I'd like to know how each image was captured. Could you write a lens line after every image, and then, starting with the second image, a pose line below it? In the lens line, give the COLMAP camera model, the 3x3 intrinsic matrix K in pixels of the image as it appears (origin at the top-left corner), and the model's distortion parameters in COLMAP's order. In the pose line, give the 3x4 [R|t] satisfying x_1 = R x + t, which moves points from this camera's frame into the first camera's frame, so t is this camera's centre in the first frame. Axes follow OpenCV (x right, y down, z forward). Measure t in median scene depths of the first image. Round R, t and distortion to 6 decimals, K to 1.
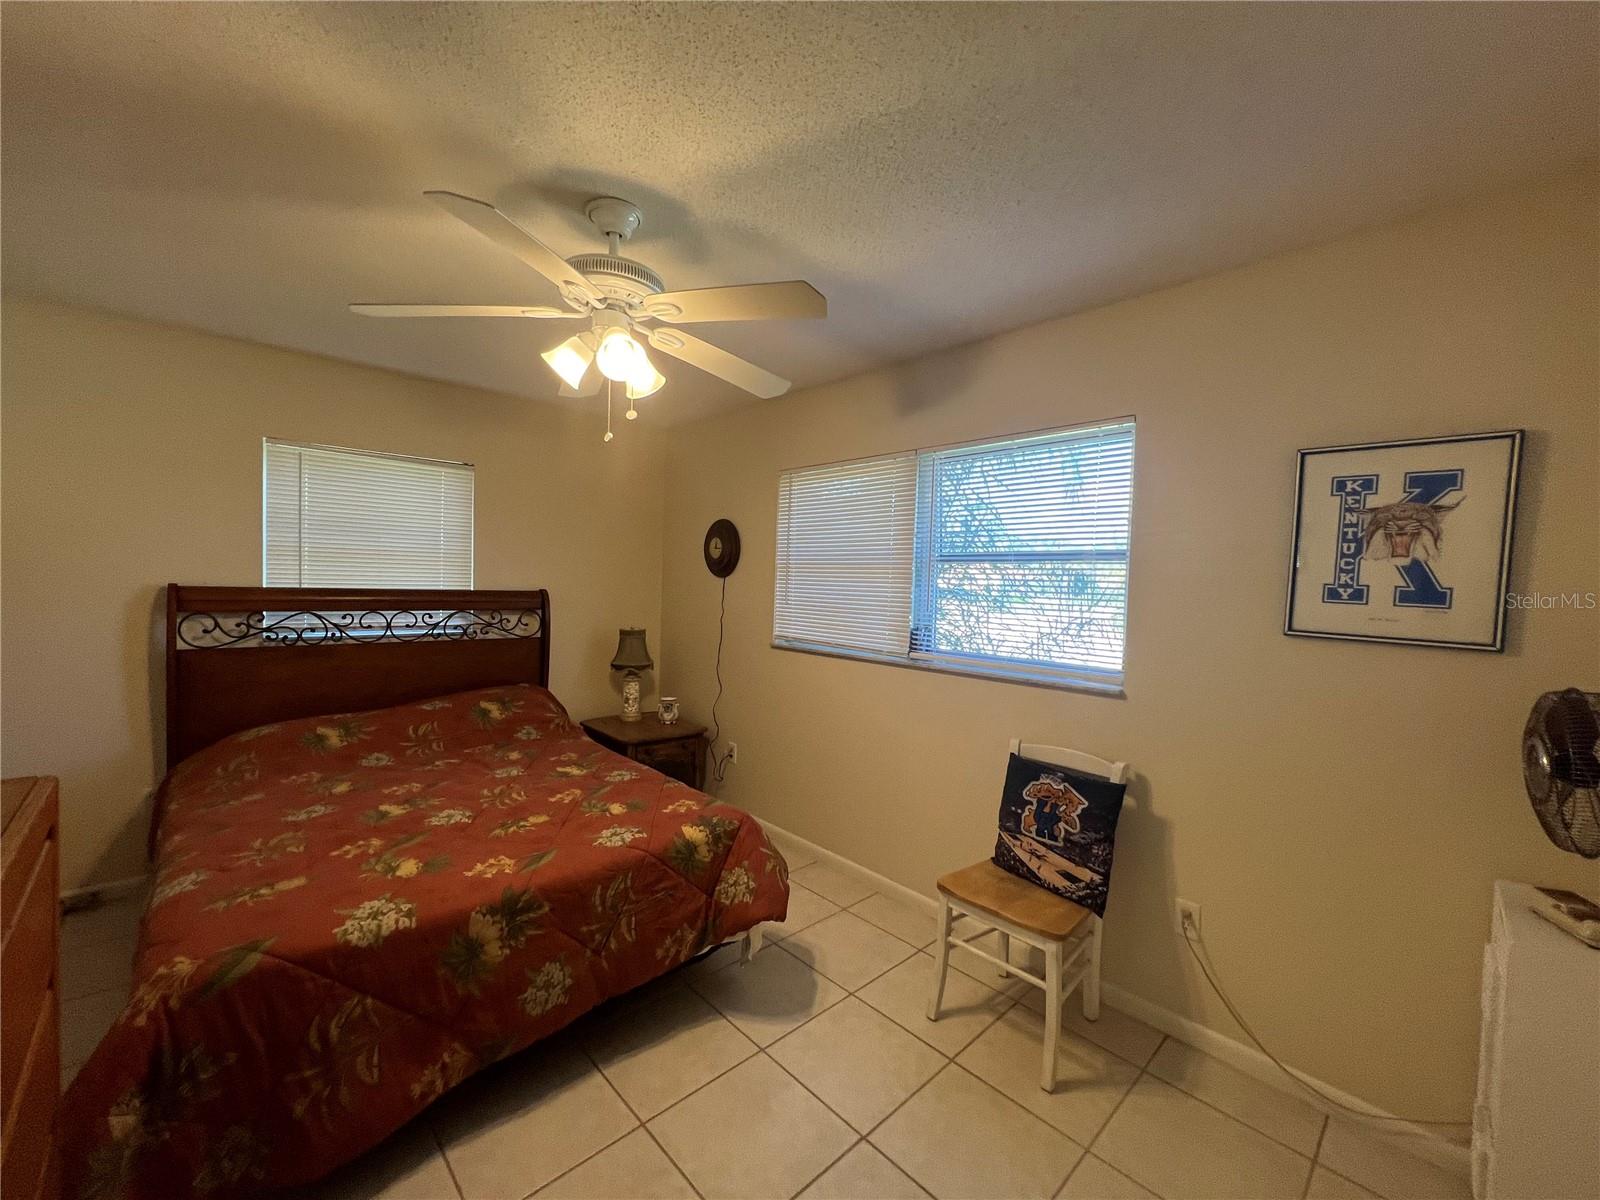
lens RADIAL K [[641.9, 0, 799.8], [0, 641.9, 604.0], [0, 0, 1]] dist [-0.001978, 0.000296]
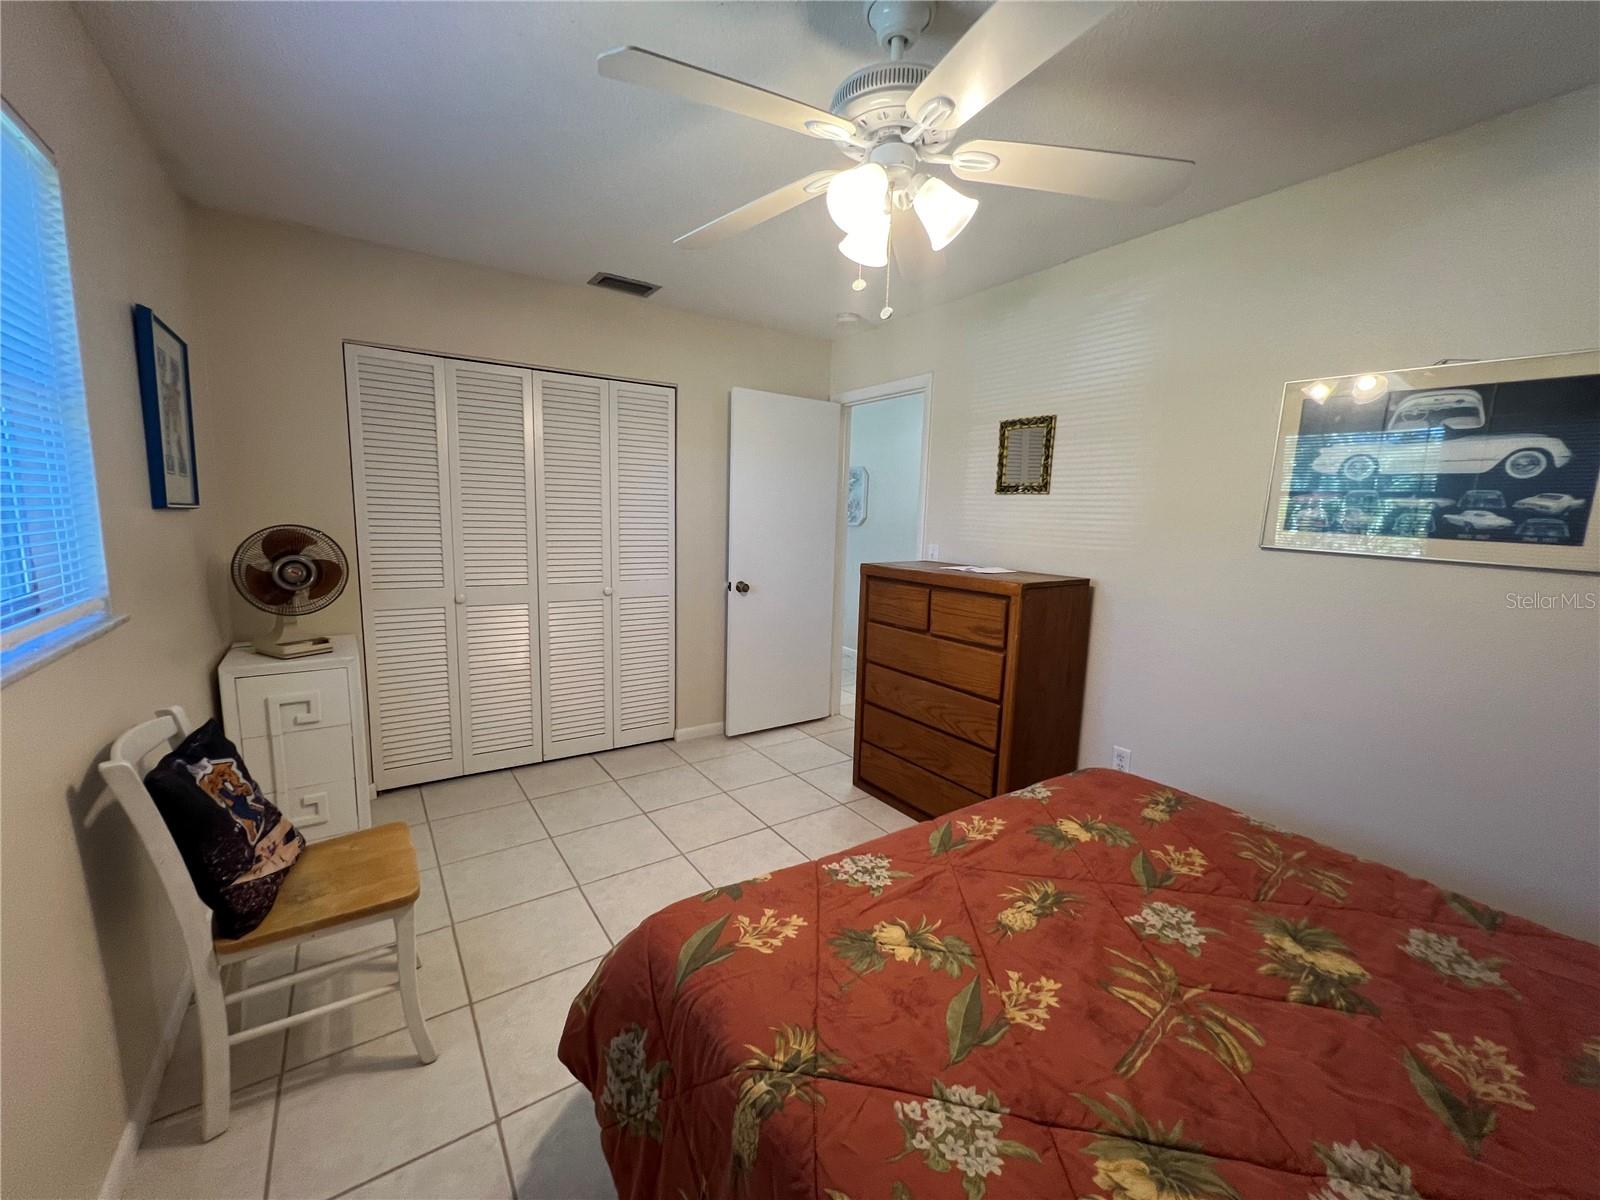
lens RADIAL K [[640.2, 0, 799.1], [0, 640.2, 604.0], [0, 0, 1]] dist [-0.000773, 0.000023]
pose [[-0.985518, -0.082053, 0.148397, -0.280322], [-0.054189, 0.981637, 0.182899, -0.032779], [-0.160679, 0.172209, -0.971867, 1.548285]]
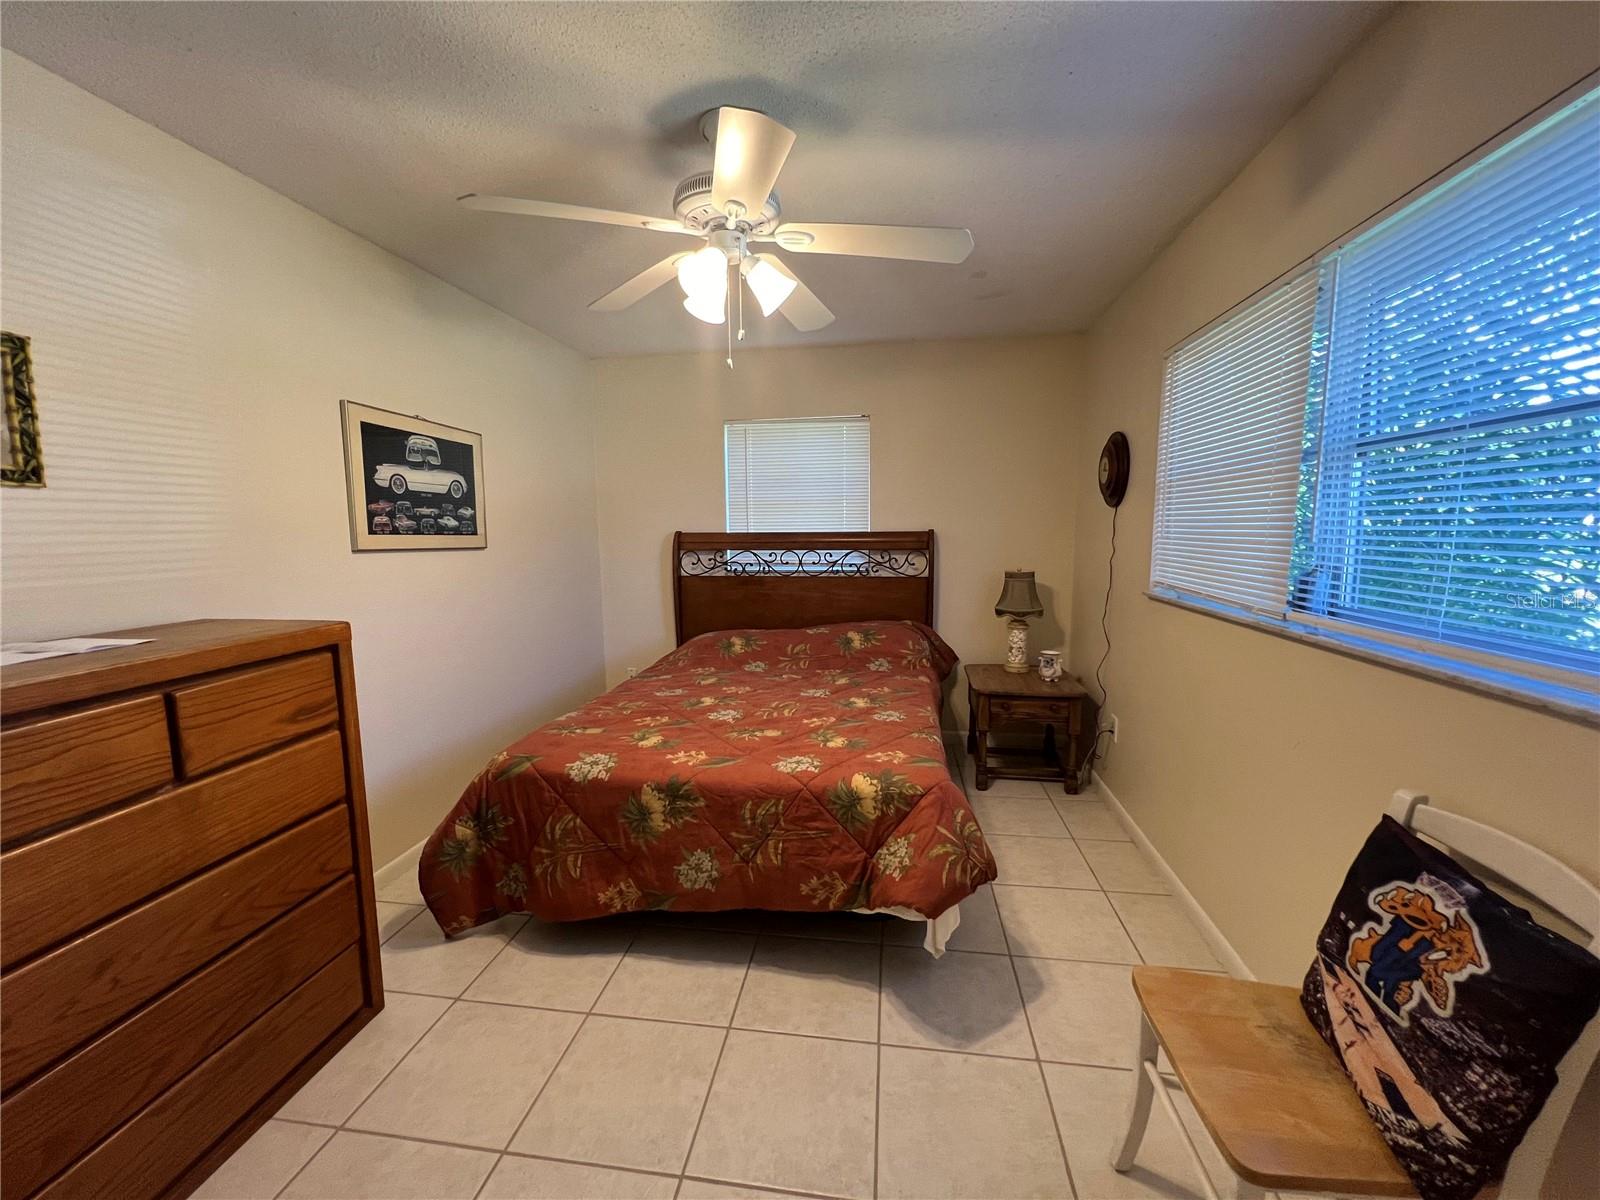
lens RADIAL K [[641.9, 0, 799.8], [0, 641.9, 604.0], [0, 0, 1]] dist [-0.001978, 0.000296]
pose [[0.620317, 0.058567, -0.782162, 0.474190], [0.000709, 0.997166, 0.075228, 0.031525], [0.784351, -0.047220, 0.618518, 0.370228]]
